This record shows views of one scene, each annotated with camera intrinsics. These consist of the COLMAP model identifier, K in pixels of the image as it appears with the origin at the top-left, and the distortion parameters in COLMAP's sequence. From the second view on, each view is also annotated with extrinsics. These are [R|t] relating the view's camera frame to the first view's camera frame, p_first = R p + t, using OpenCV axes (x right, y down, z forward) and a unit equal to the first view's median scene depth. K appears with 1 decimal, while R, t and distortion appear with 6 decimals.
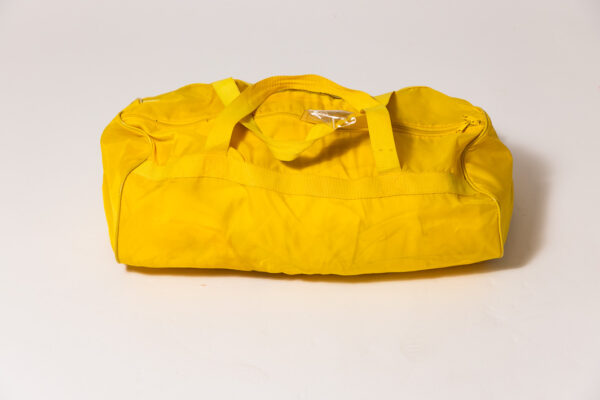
lens RADIAL K [[1314.5, 0, 300.0], [0, 1314.5, 196.1], [0, 0, 1]] dist [-0.023095, 0.000000]
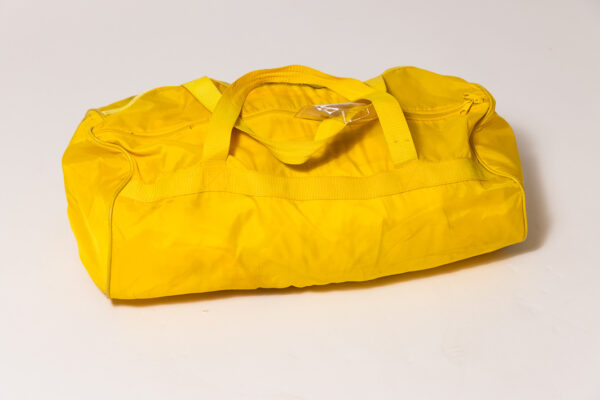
lens RADIAL K [[1314.5, 0, 301.7], [0, 1314.5, 201.7], [0, 0, 1]] dist [-0.023095, 0.000000]
pose [[0.975759, -0.112496, 0.187721, -0.173820], [0.107036, 0.993490, 0.039008, -0.034973], [-0.190888, -0.017970, 0.981447, 0.111068]]
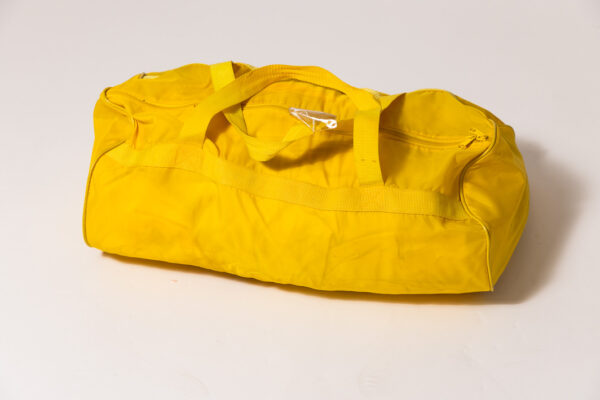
lens RADIAL K [[1314.5, 0, 299.0], [0, 1314.5, 202.0], [0, 0, 1]] dist [-0.023095, 0.000000]
pose [[0.980320, 0.109938, -0.163971, 0.165004], [-0.101785, 0.993152, 0.057344, -0.052060], [0.169152, -0.039526, 0.984797, 0.097062]]
